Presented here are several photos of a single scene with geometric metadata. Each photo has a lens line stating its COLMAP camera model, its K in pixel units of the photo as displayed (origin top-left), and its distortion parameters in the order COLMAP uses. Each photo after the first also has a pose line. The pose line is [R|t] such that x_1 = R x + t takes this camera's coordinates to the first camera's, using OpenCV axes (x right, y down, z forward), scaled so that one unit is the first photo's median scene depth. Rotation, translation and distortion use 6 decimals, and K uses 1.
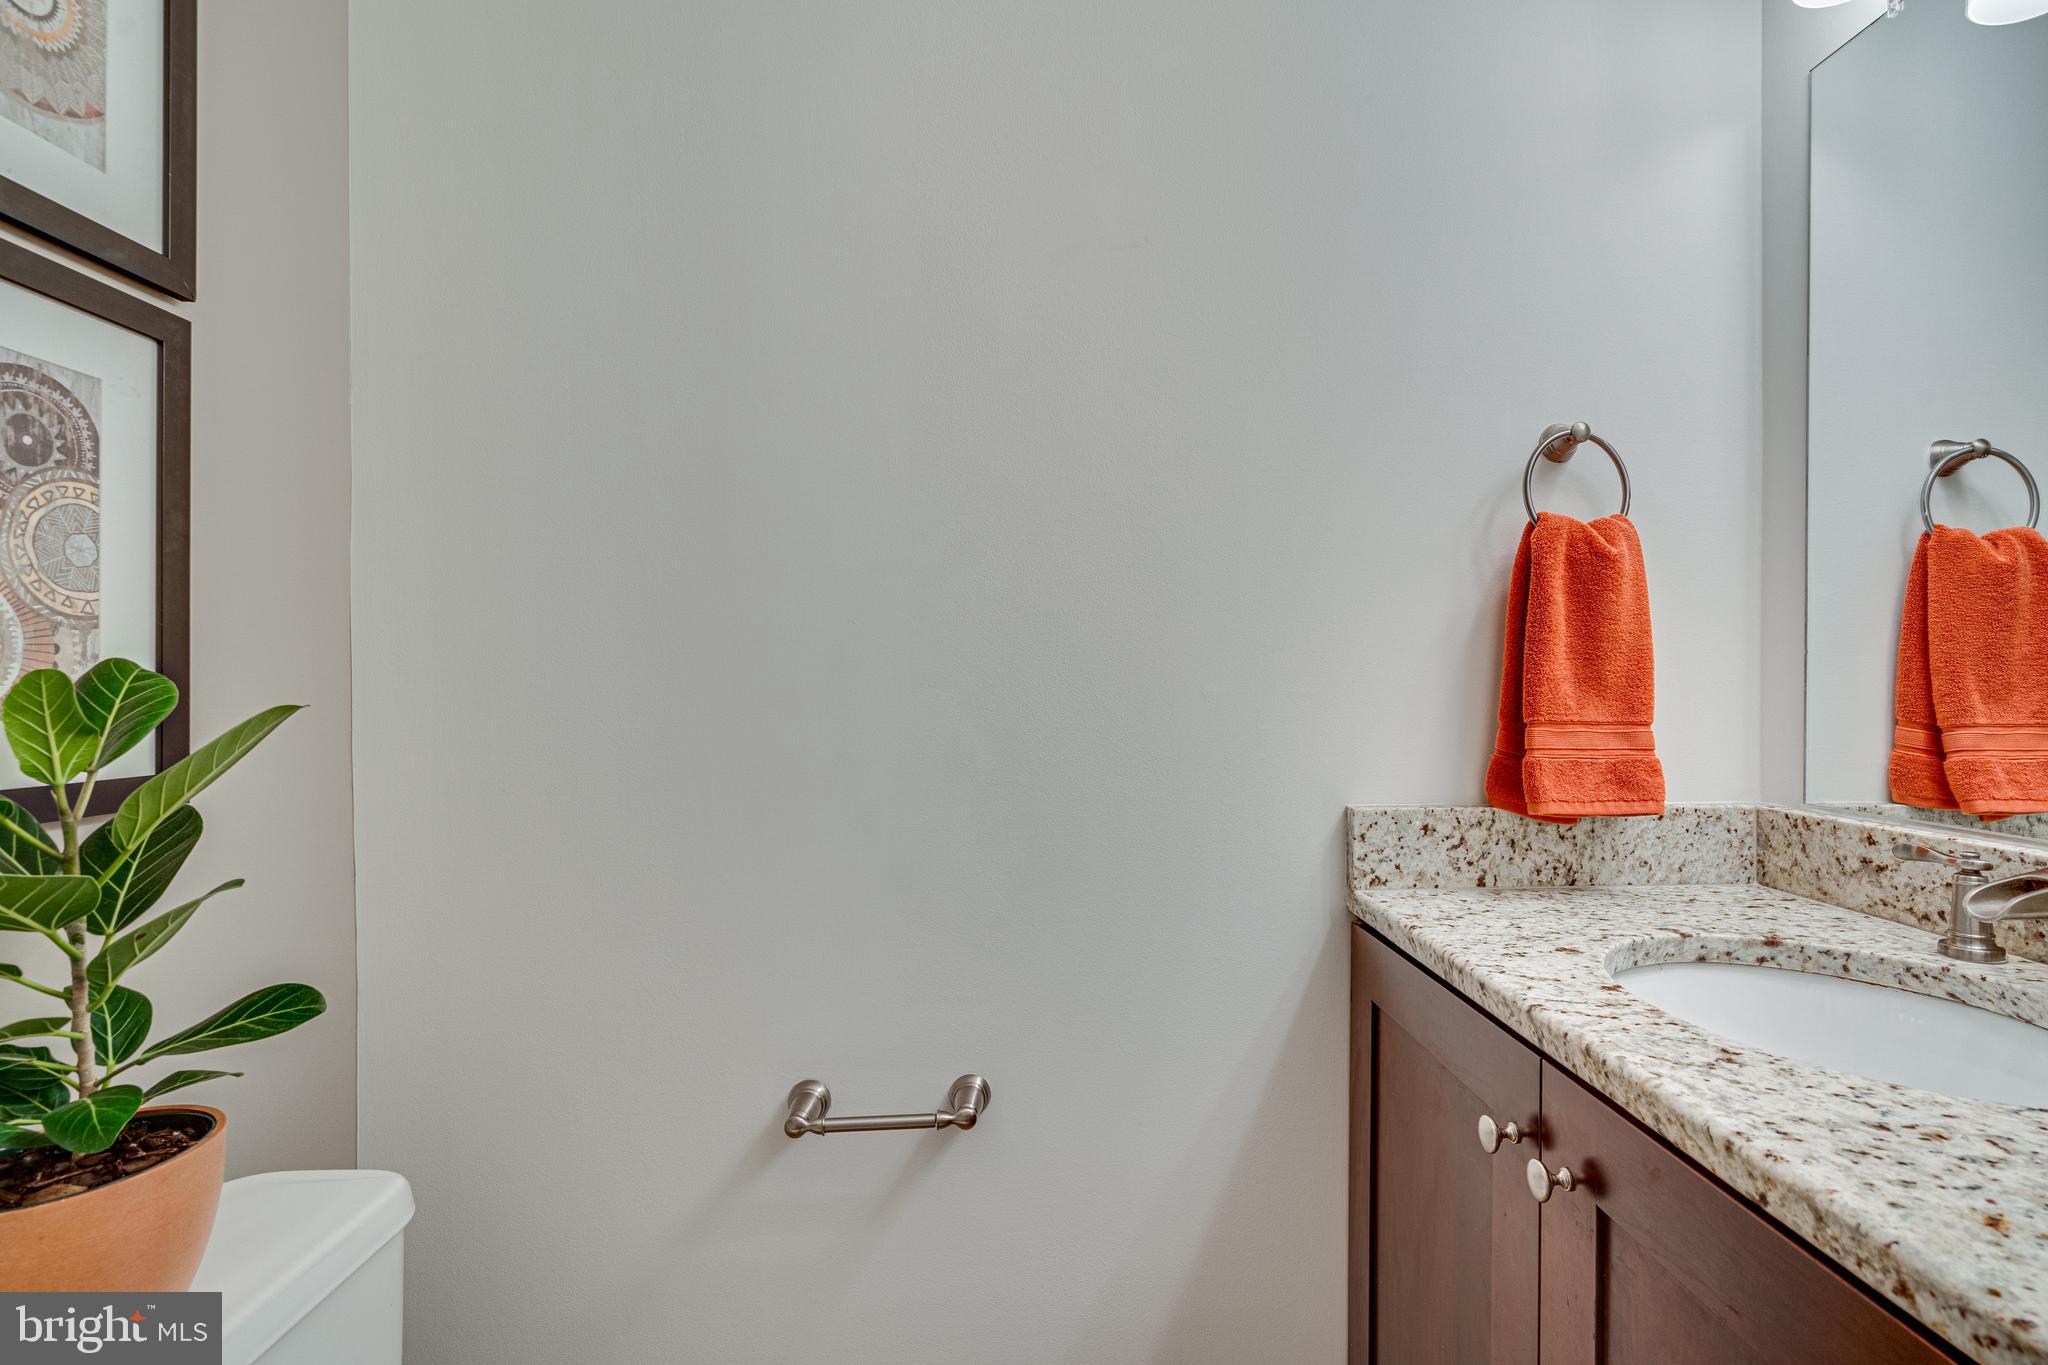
lens RADIAL K [[993.2, 0, 1024.6], [0, 993.2, 680.8], [0, 0, 1]] dist [-0.006581, 0.002365]
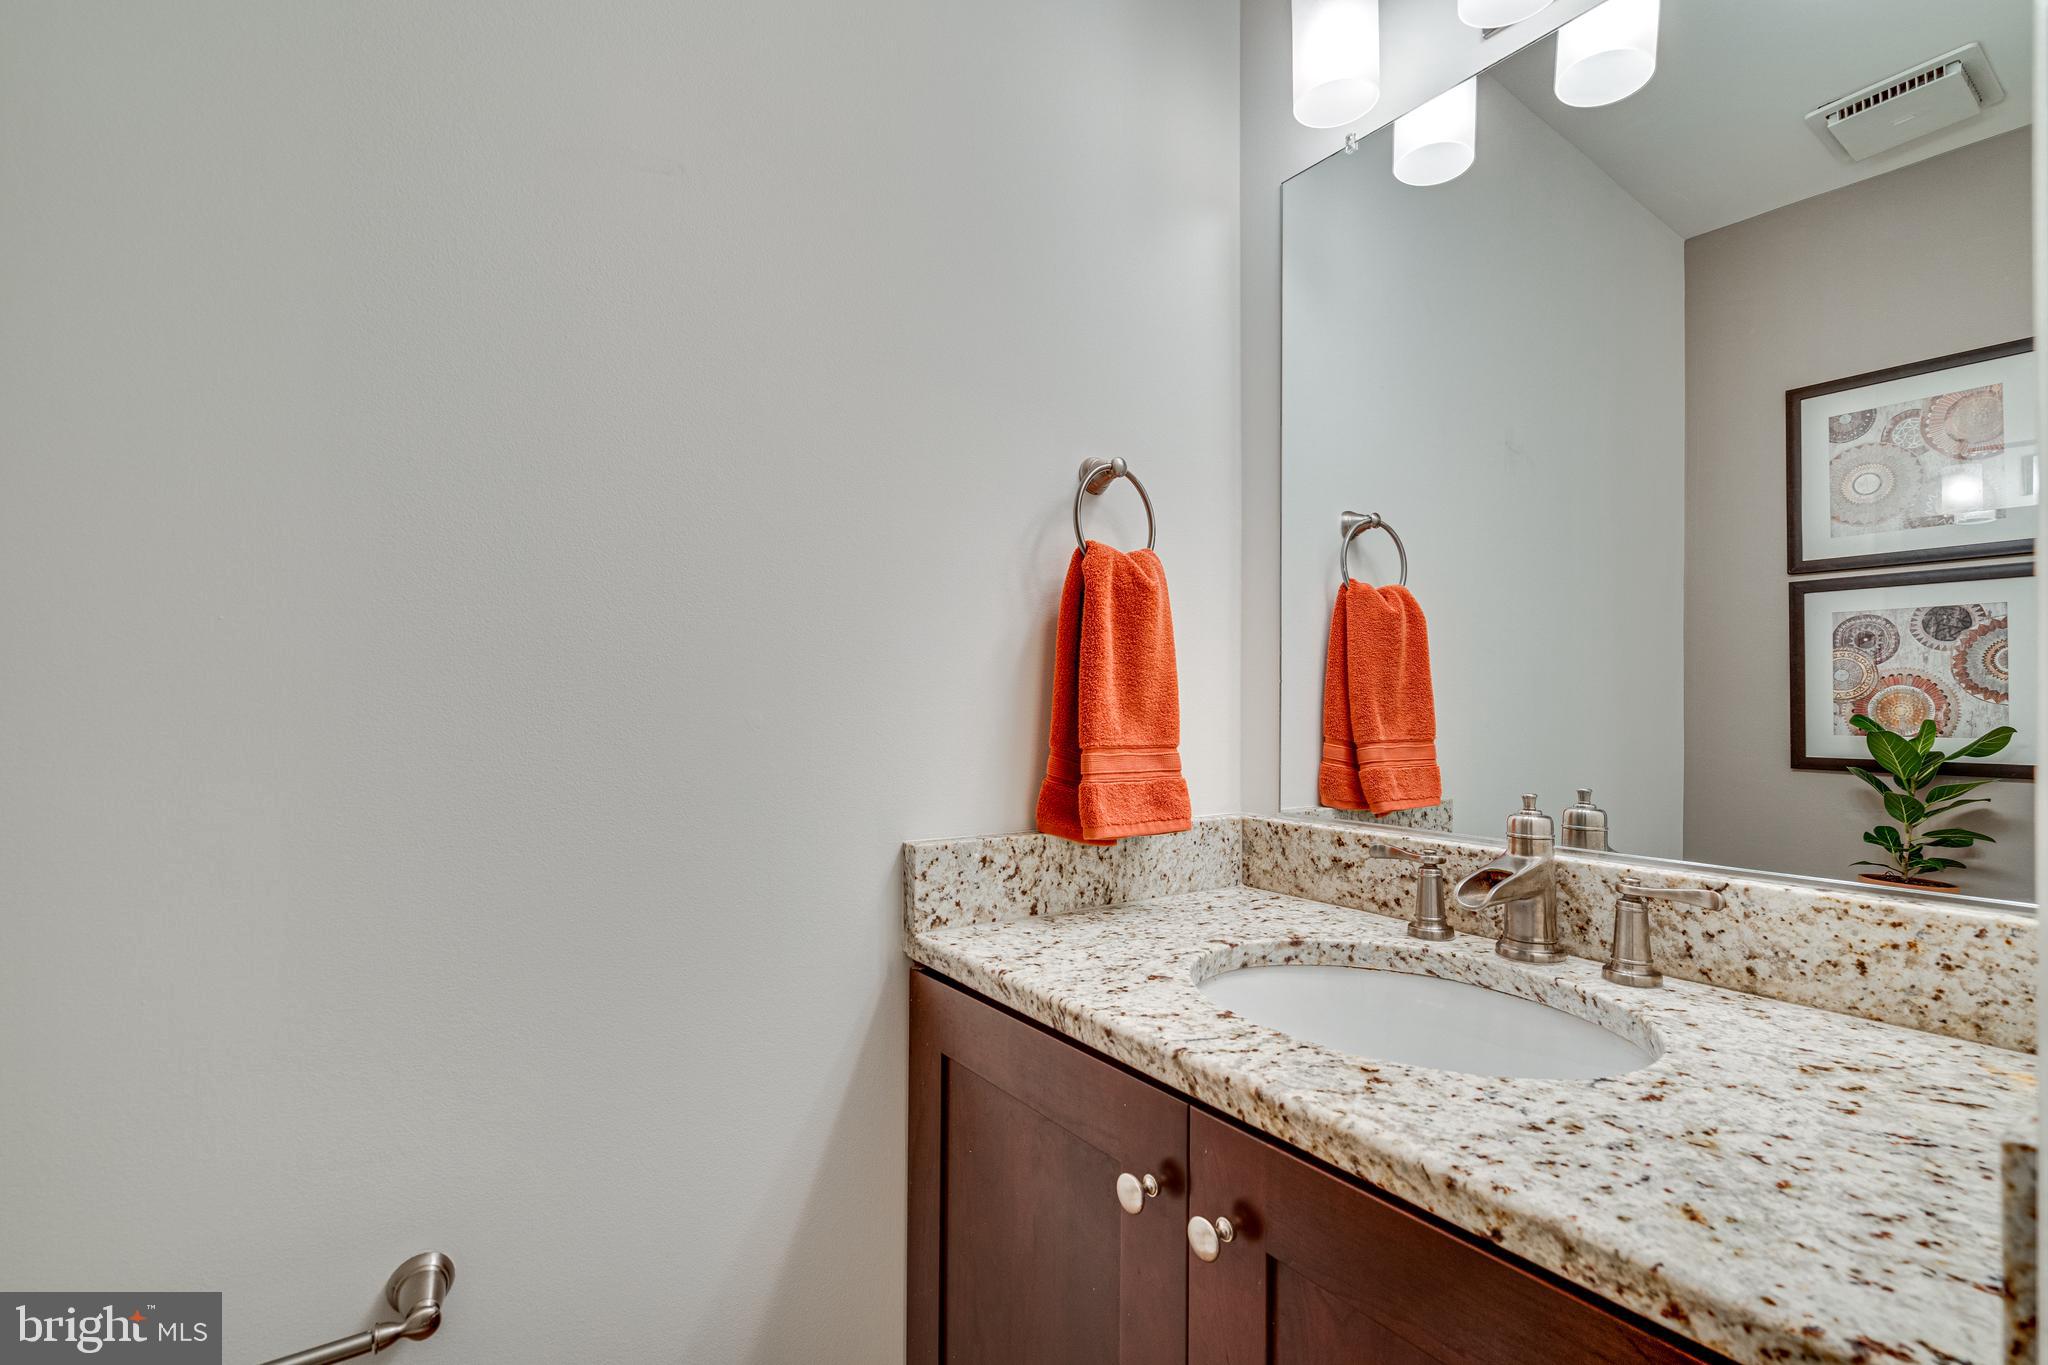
lens RADIAL K [[993.2, 0, 1022.0], [0, 993.2, 690.5], [0, 0, 1]] dist [-0.006581, 0.002365]
pose [[0.844261, 0.006338, 0.535895, -0.088333], [-0.000639, 0.999941, -0.010819, -0.005591], [-0.535932, 0.008791, 0.844215, 0.186823]]
